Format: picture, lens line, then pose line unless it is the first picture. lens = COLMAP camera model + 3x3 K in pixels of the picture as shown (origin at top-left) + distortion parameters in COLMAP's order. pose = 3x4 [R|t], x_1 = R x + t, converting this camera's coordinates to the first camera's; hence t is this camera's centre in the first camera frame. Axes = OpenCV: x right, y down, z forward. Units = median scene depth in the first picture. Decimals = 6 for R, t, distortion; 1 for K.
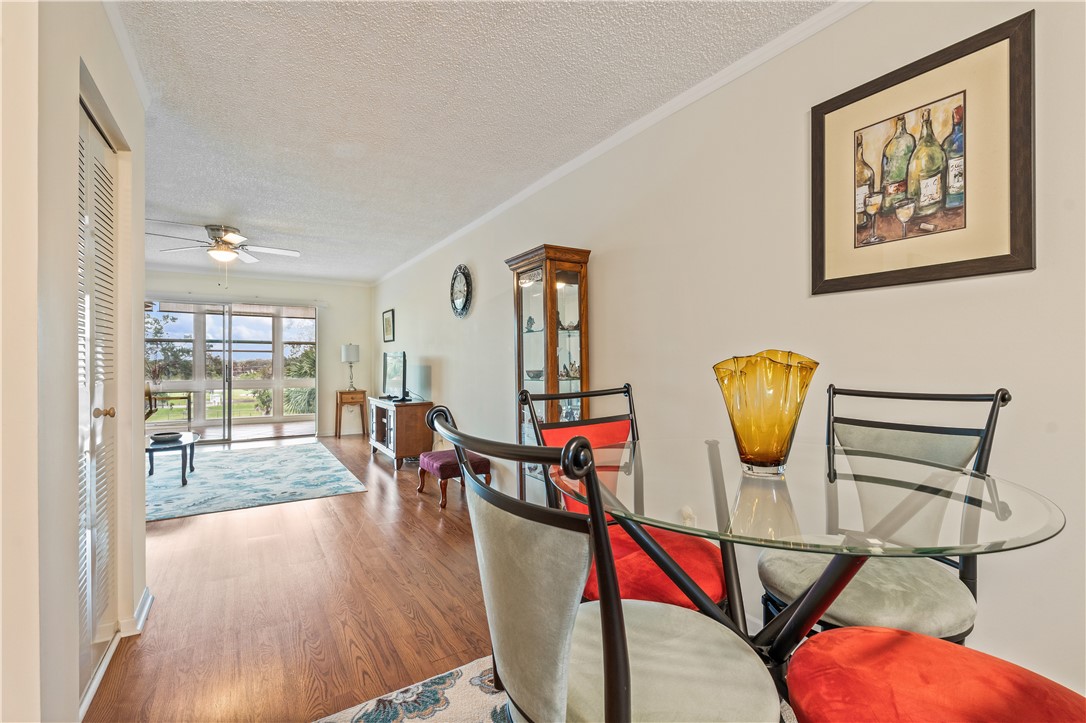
lens RADIAL K [[486.0, 0, 541.8], [0, 486.0, 362.5], [0, 0, 1]] dist [-0.003302, -0.000088]
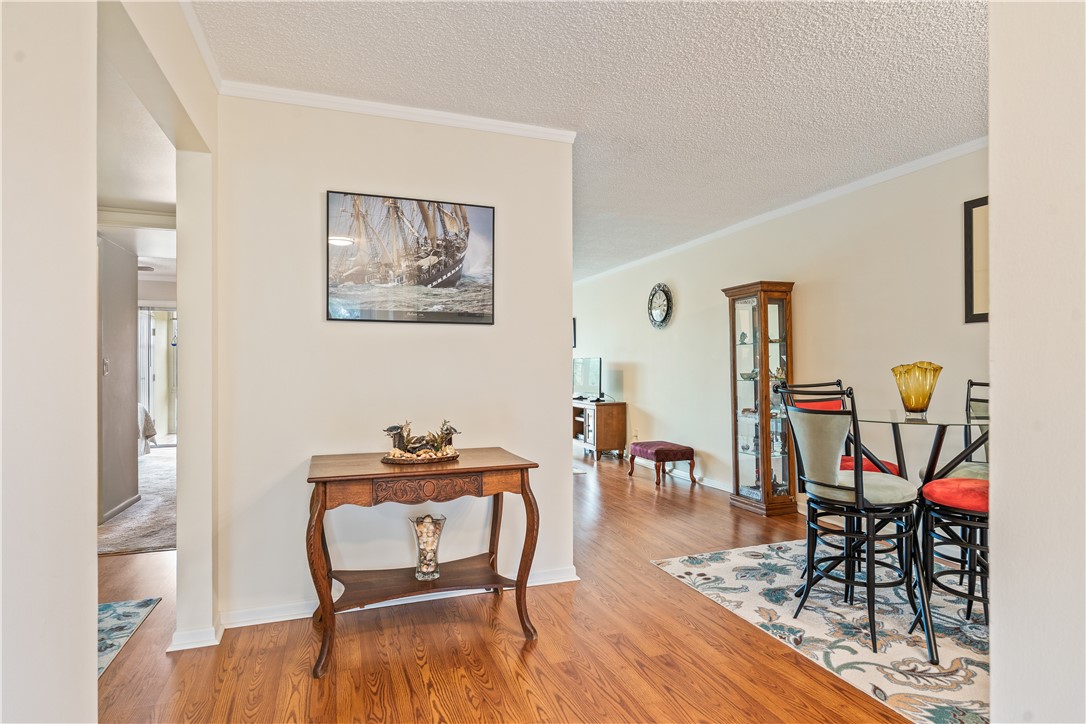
lens RADIAL K [[592.6, 0, 540.7], [0, 592.6, 363.5], [0, 0, 1]] dist [-0.000914, -0.001309]
pose [[0.977031, -0.003559, -0.213069, -0.395499], [0.002350, 0.999980, -0.005924, -0.003219], [0.213086, 0.005287, 0.977019, -1.231633]]
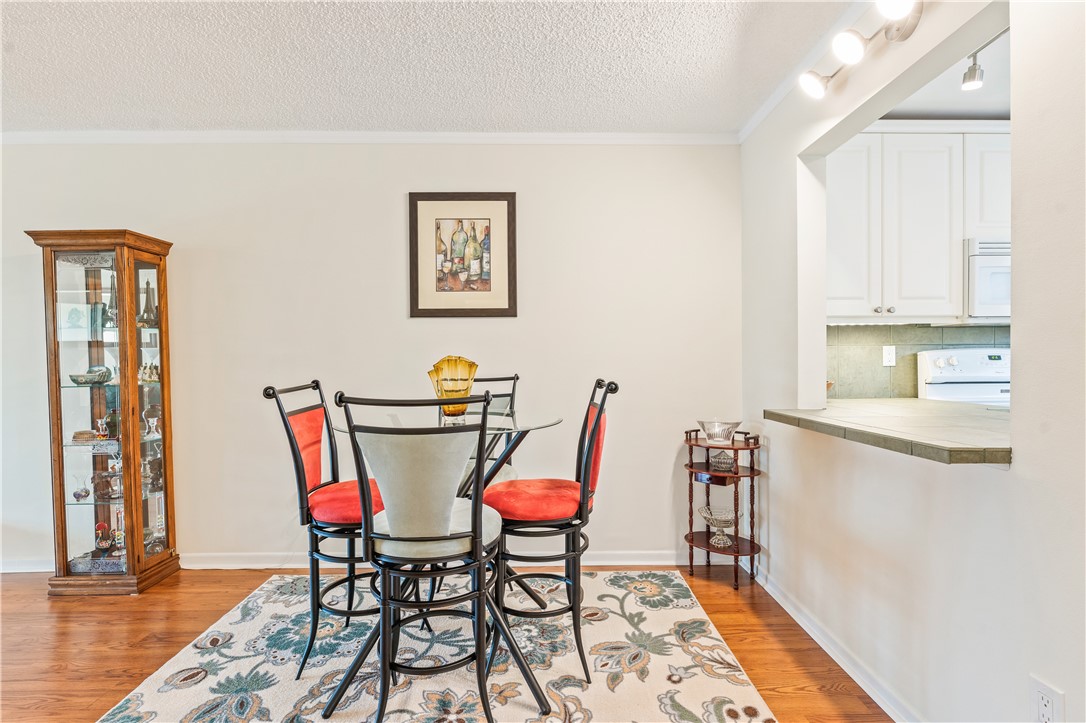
lens RADIAL K [[528.1, 0, 556.4], [0, 528.1, 363.1], [0, 0, 1]] dist [-0.000688, 0.000152]
pose [[0.513001, -0.007442, 0.858356, -0.669622], [0.007633, 0.999962, 0.004108, -0.001859], [-0.858354, 0.004444, 0.513039, -0.245431]]
